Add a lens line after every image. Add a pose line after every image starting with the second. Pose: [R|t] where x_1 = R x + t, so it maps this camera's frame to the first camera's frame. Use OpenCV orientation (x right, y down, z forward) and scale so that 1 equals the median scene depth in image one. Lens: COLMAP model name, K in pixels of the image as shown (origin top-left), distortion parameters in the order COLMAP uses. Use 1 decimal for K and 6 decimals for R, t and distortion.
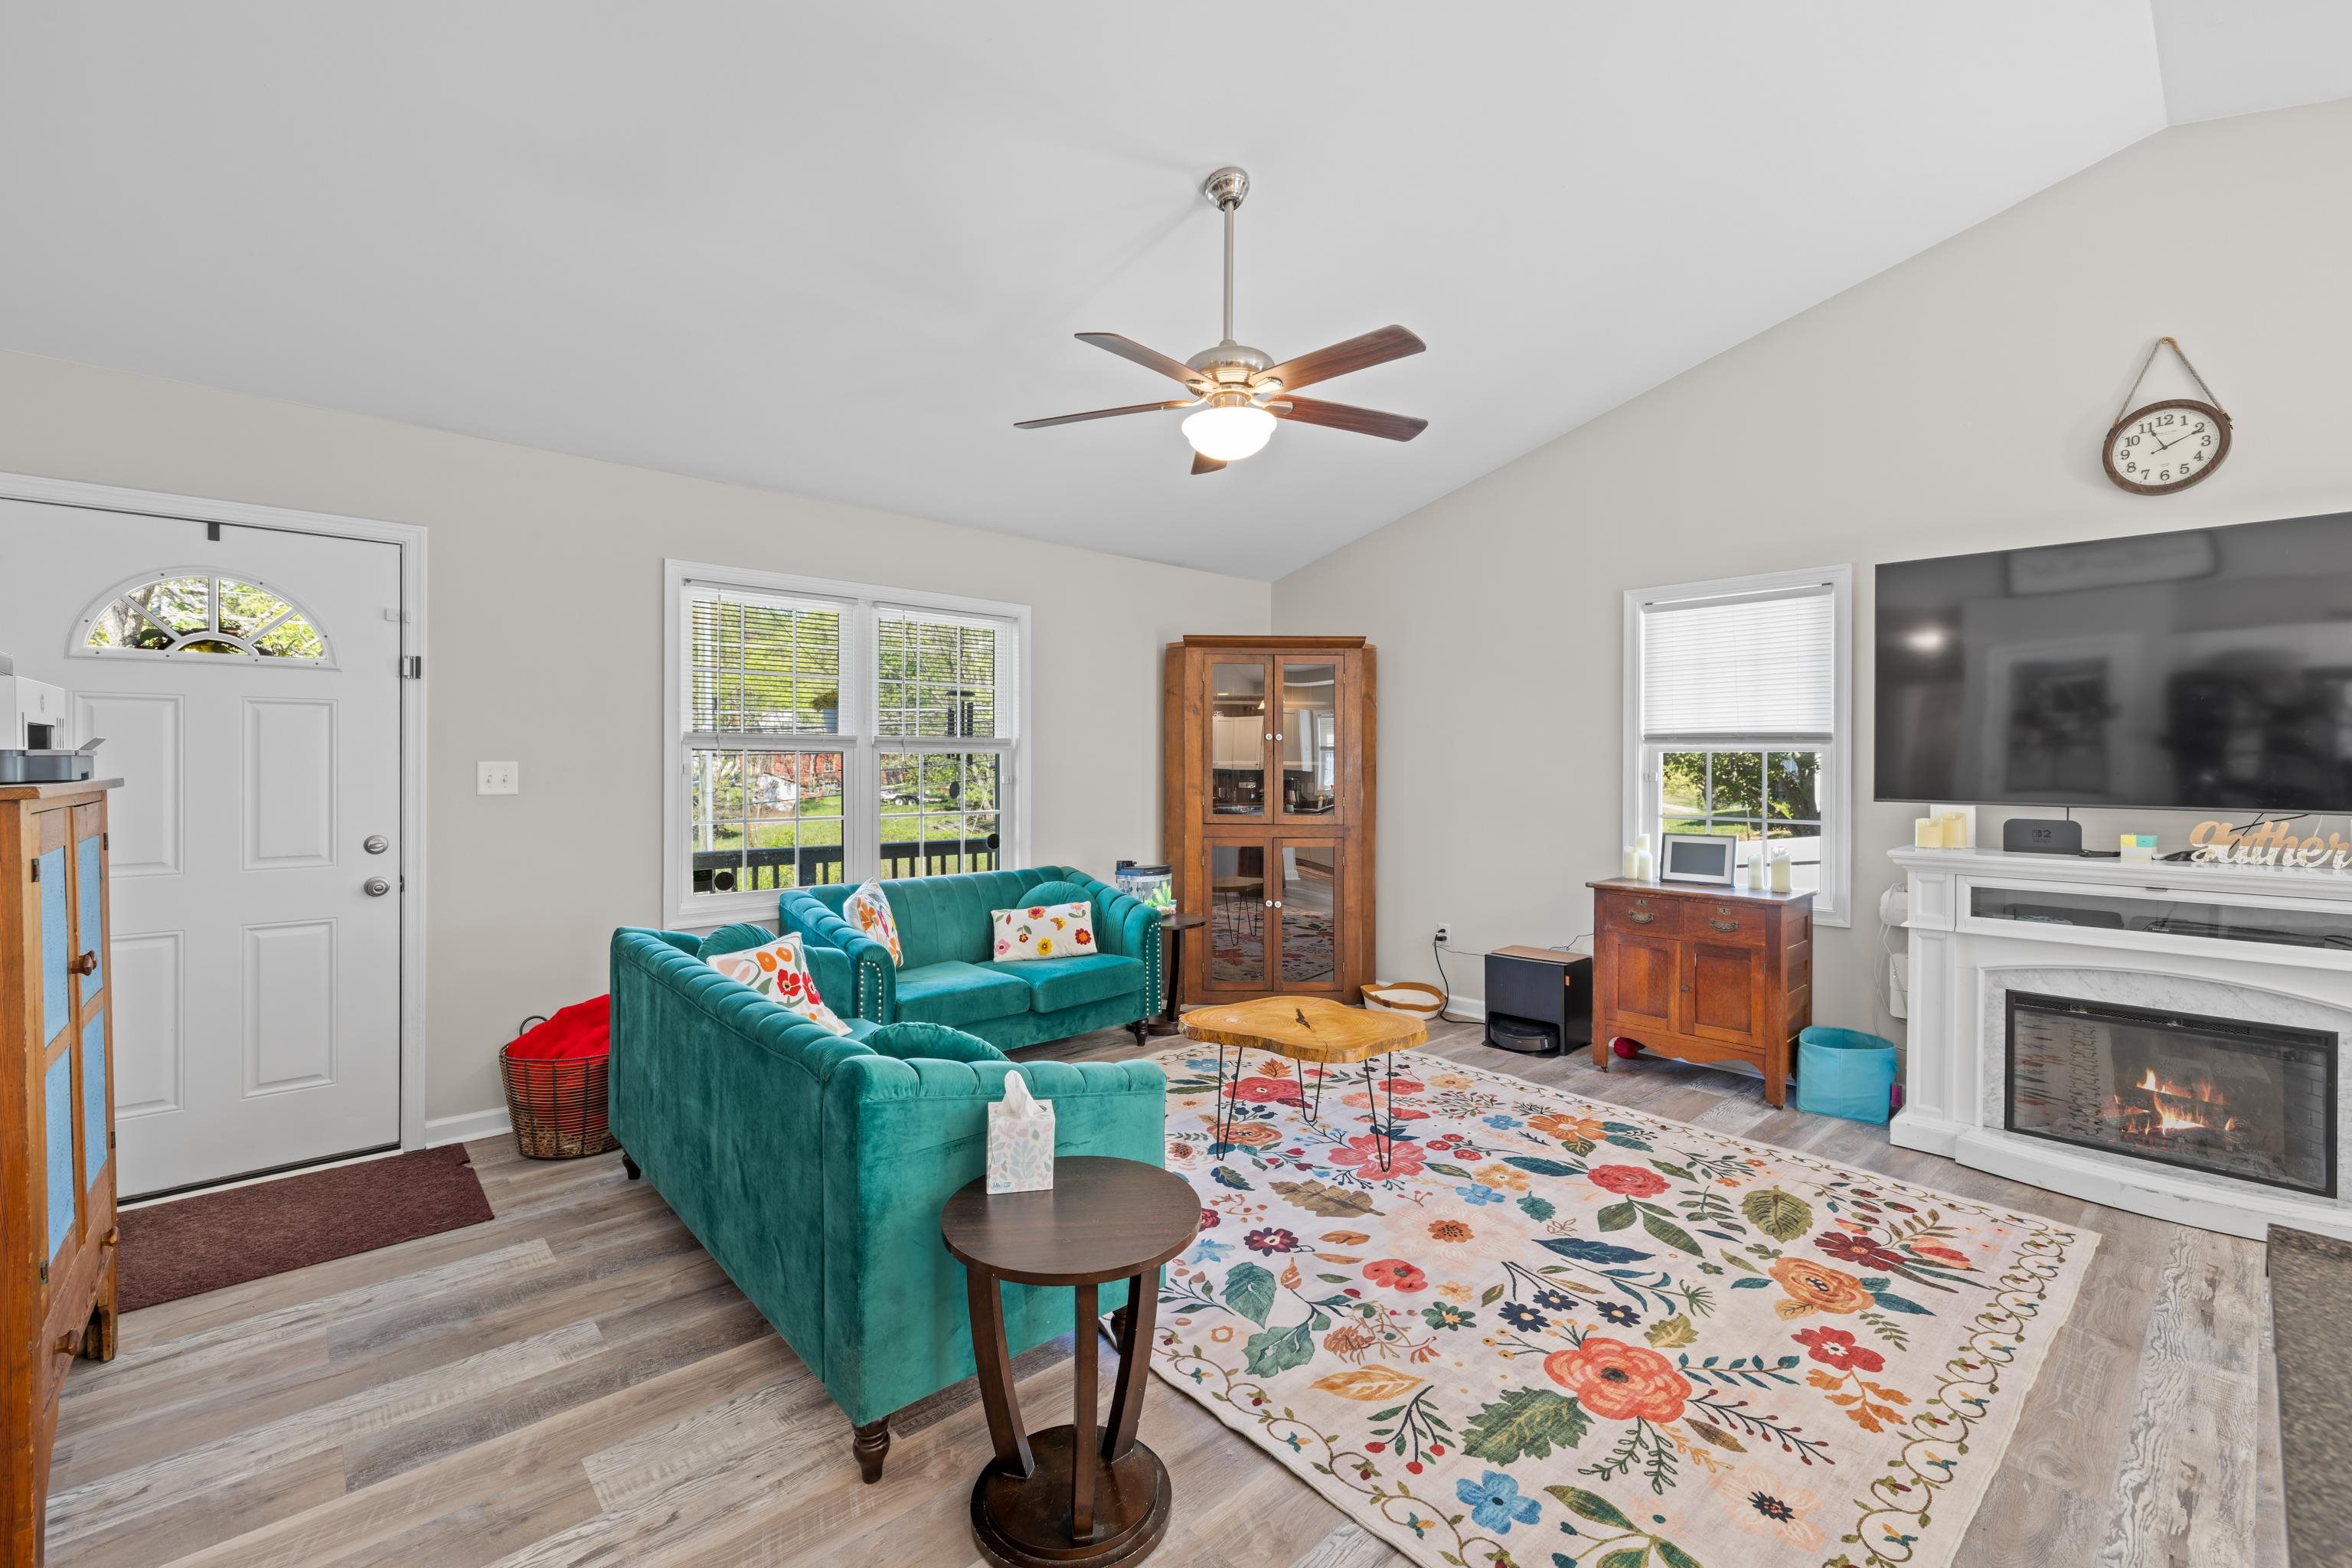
lens RADIAL K [[994.4, 0, 1182.2], [0, 994.4, 762.4], [0, 0, 1]] dist [-0.001009, 0.001727]
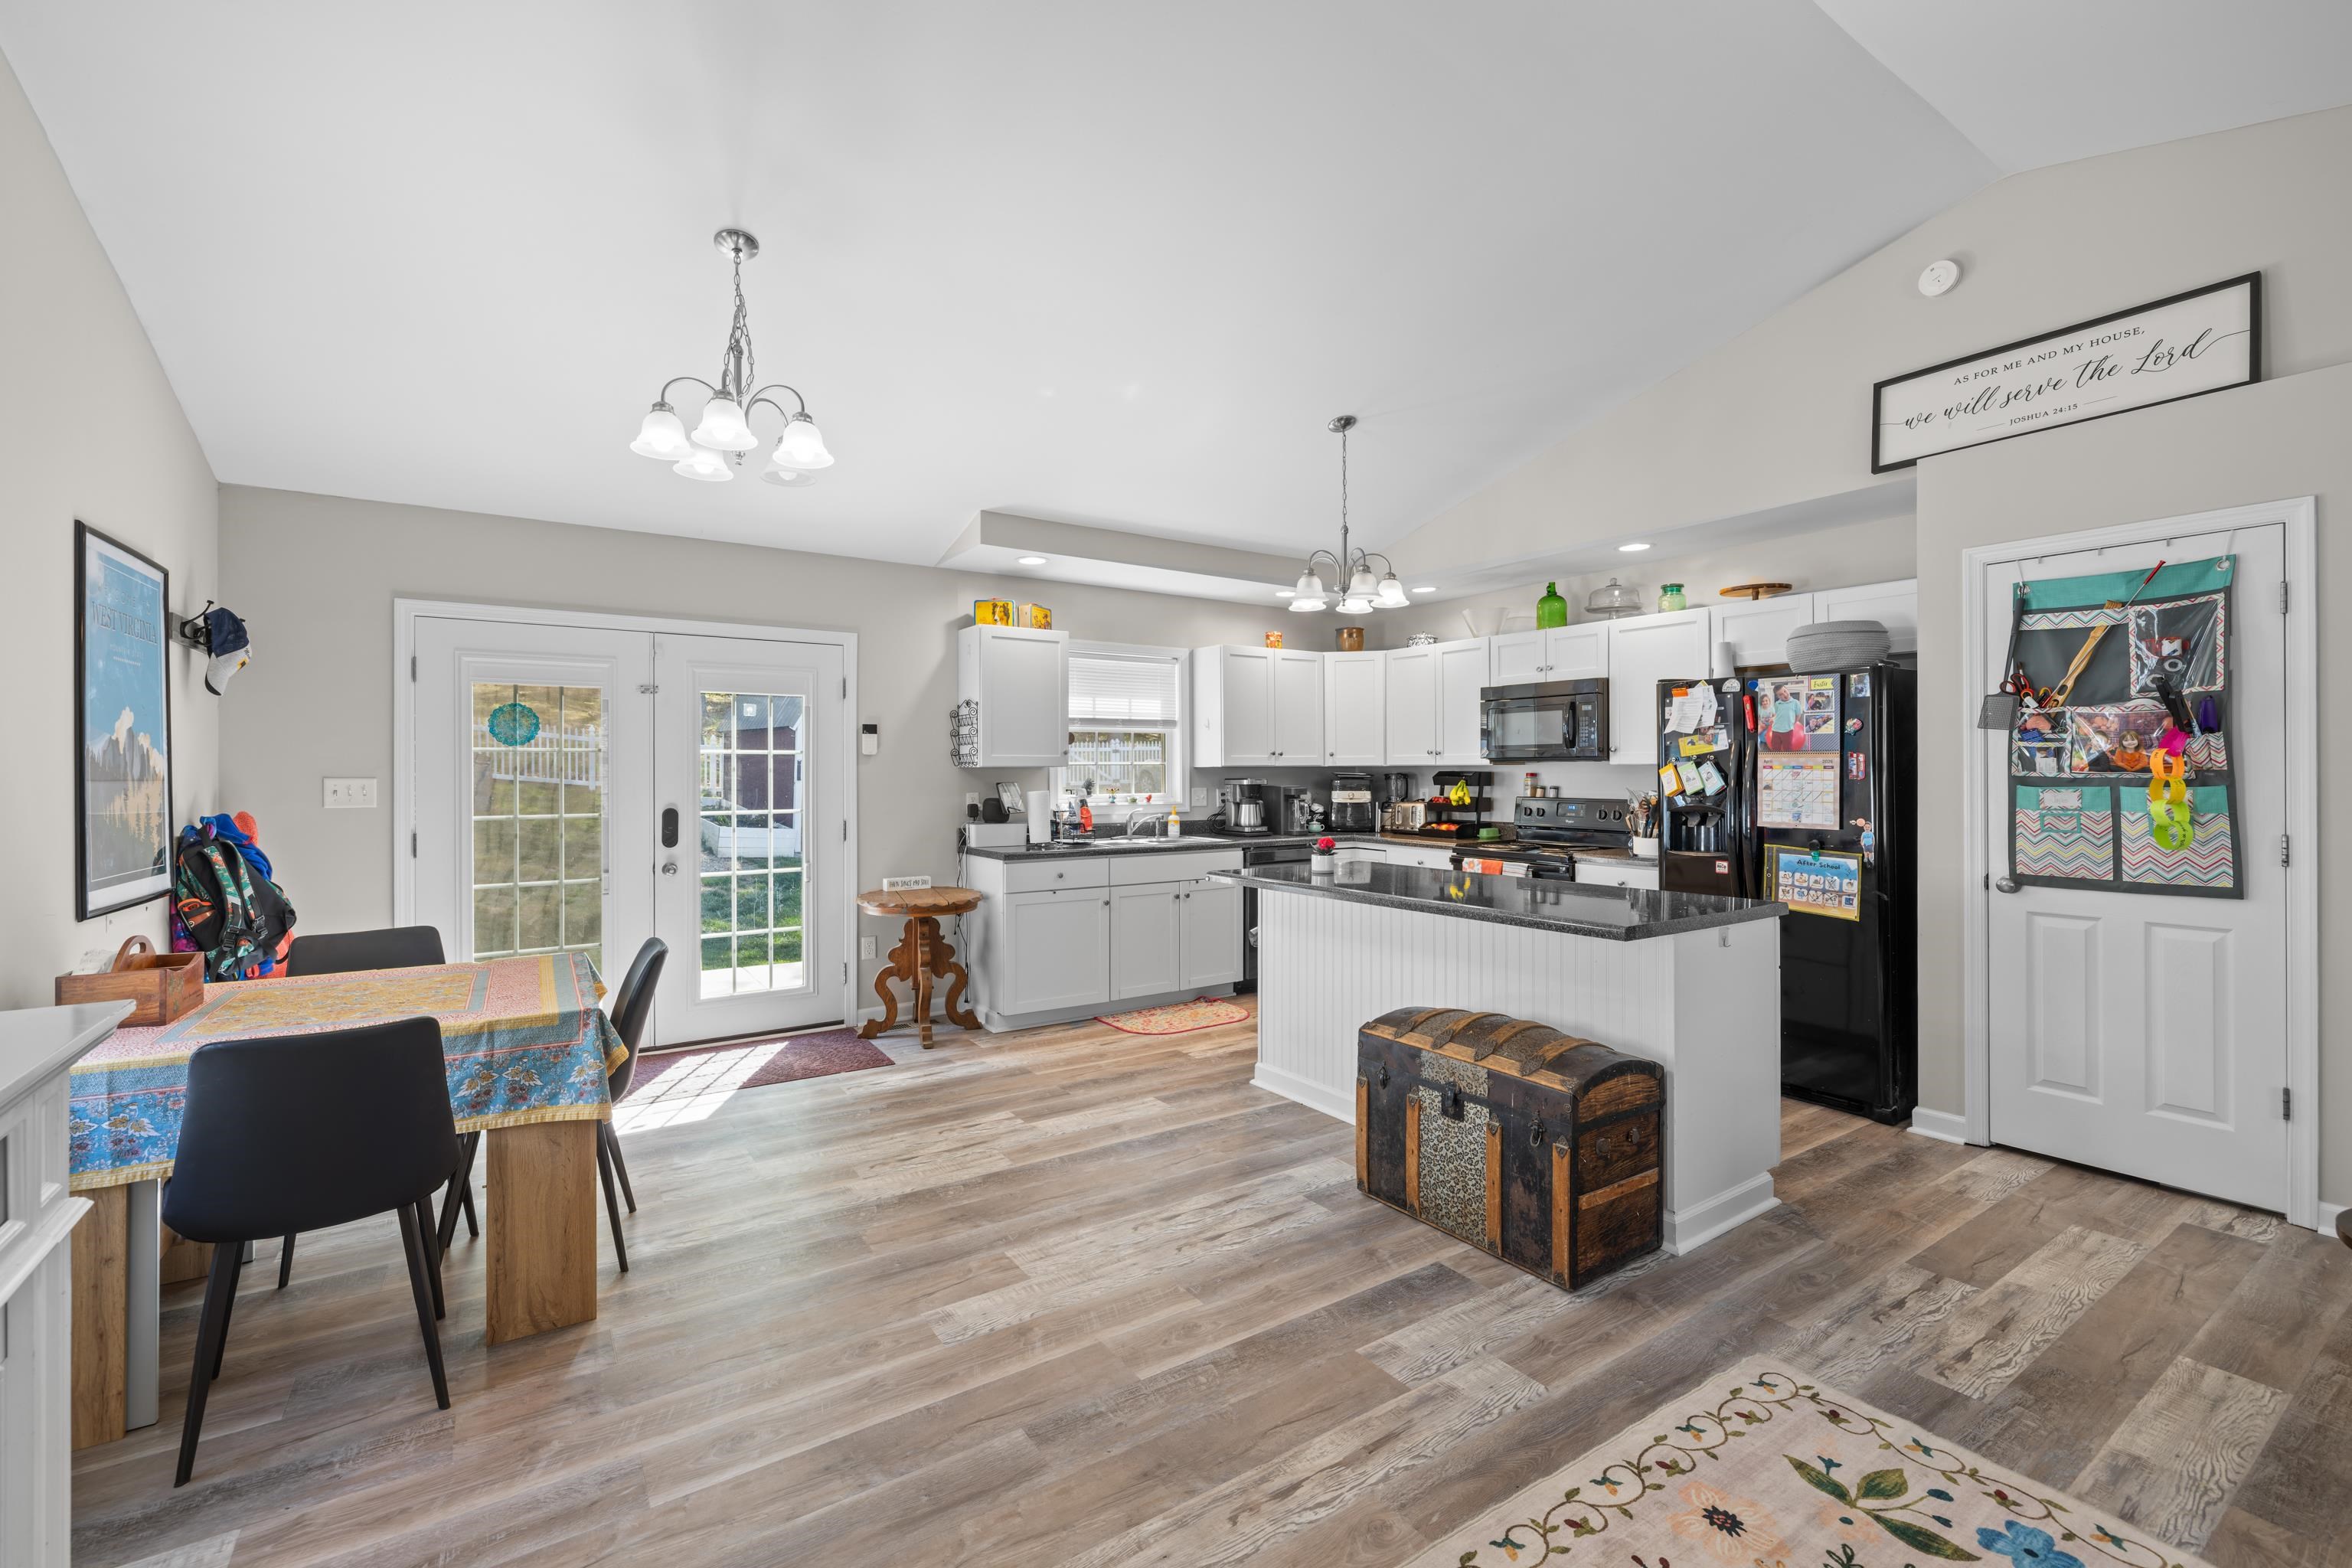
lens RADIAL K [[994.4, 0, 1172.8], [0, 994.4, 774.2], [0, 0, 1]] dist [-0.001009, 0.001727]
pose [[-0.988899, 0.000734, 0.148589, 0.529693], [0.000845, 0.999999, 0.000686, -0.000194], [-0.148589, 0.000804, -0.988899, 1.106947]]
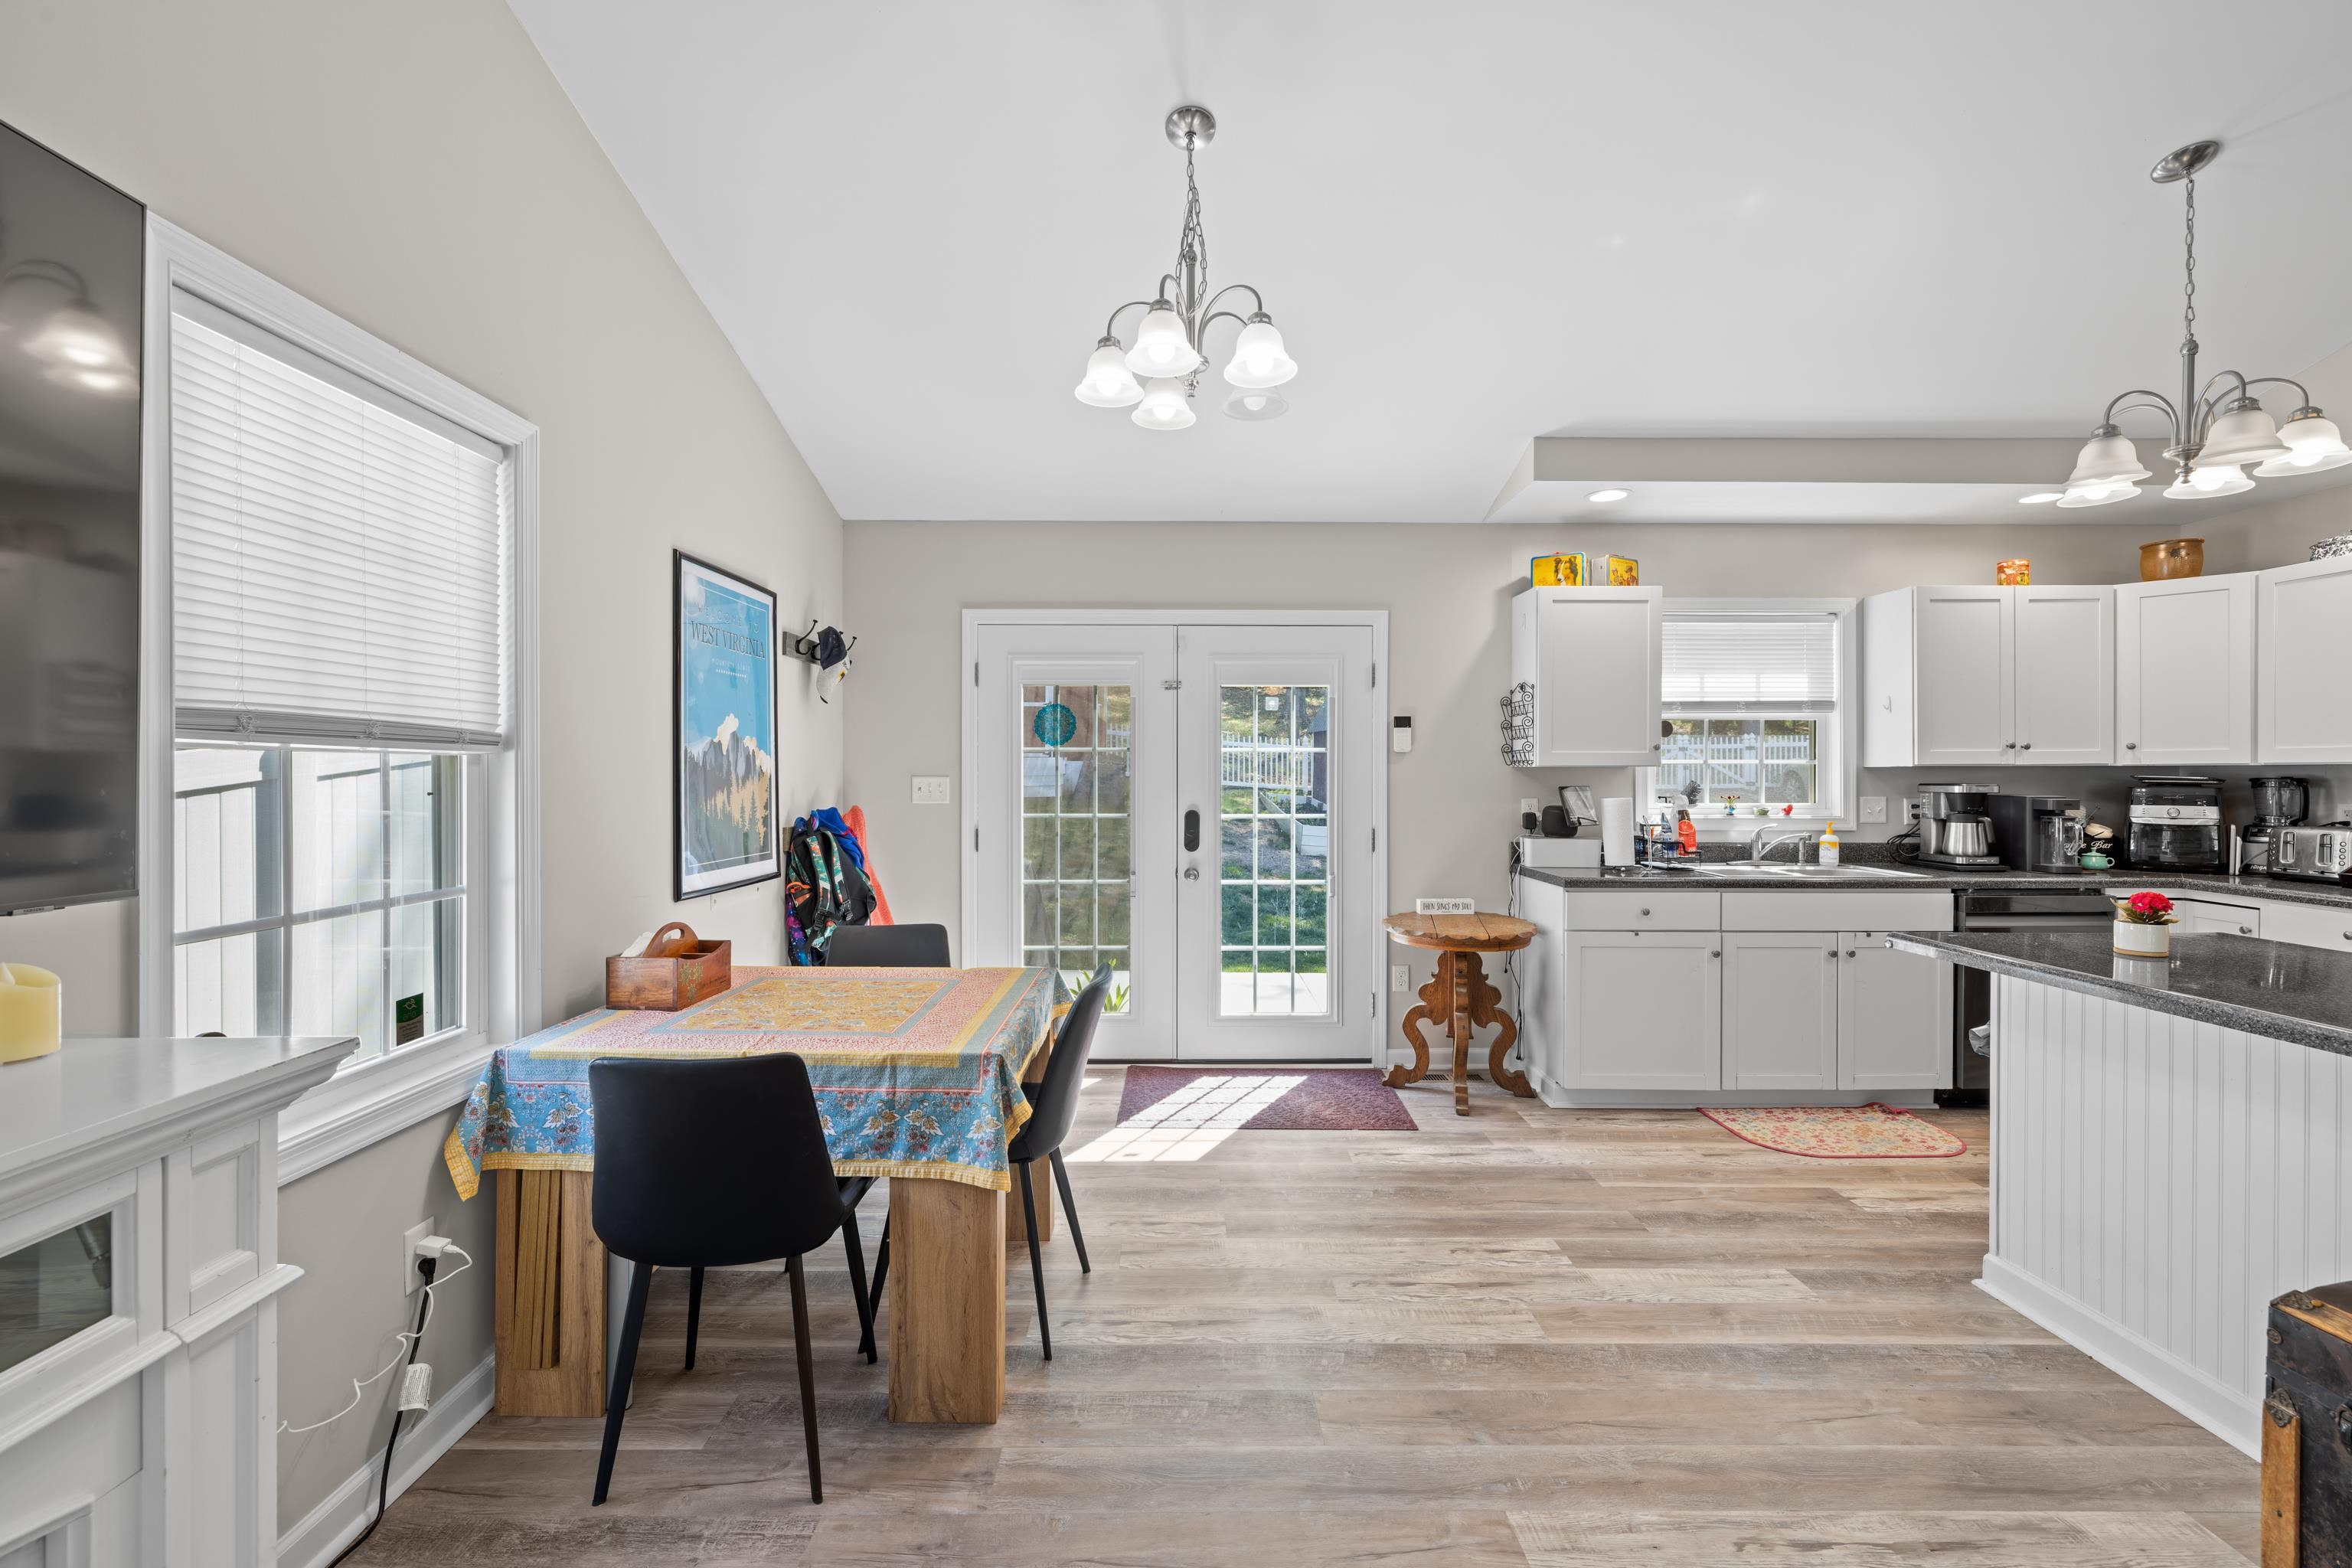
lens RADIAL K [[994.4, 0, 1173.5], [0, 994.4, 779.0], [0, 0, 1]] dist [-0.001009, 0.001727]
pose [[-0.743197, -0.005654, 0.669049, 0.569019], [-0.002823, 0.999982, 0.005315, -0.000545], [-0.669067, 0.002062, -0.743200, 0.823842]]
